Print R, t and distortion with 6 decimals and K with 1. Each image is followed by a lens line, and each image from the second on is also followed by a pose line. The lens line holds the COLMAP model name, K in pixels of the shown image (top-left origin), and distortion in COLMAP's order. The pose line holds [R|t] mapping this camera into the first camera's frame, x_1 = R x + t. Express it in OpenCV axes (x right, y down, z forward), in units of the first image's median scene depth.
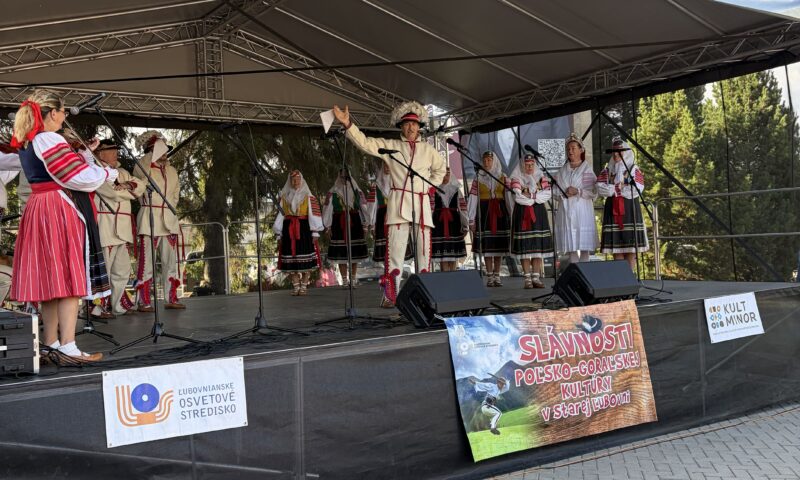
lens RADIAL K [[902.7, 0, 398.6], [0, 902.7, 236.9], [0, 0, 1]] dist [0.020660, 0.000000]
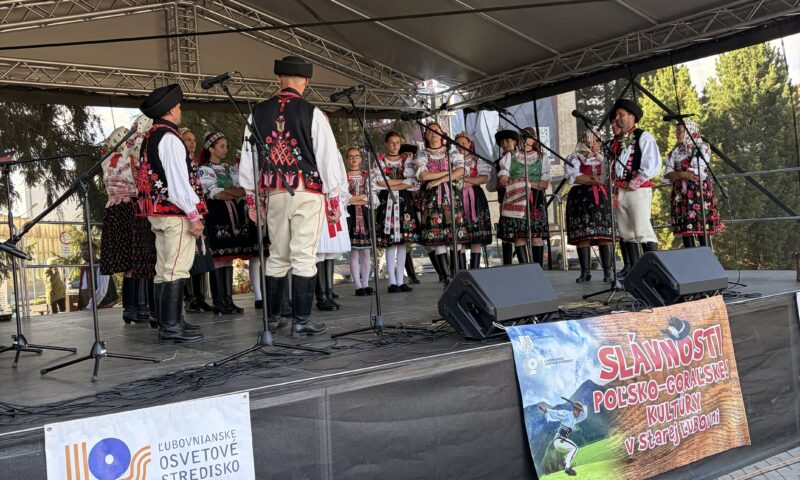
lens RADIAL K [[902.7, 0, 397.7], [0, 902.7, 239.5], [0, 0, 1]] dist [0.020660, 0.000000]
pose [[0.999386, -0.019895, 0.028832, -0.052889], [0.019657, 0.999771, 0.008498, 0.006684], [-0.028995, -0.007926, 0.999548, 0.209067]]
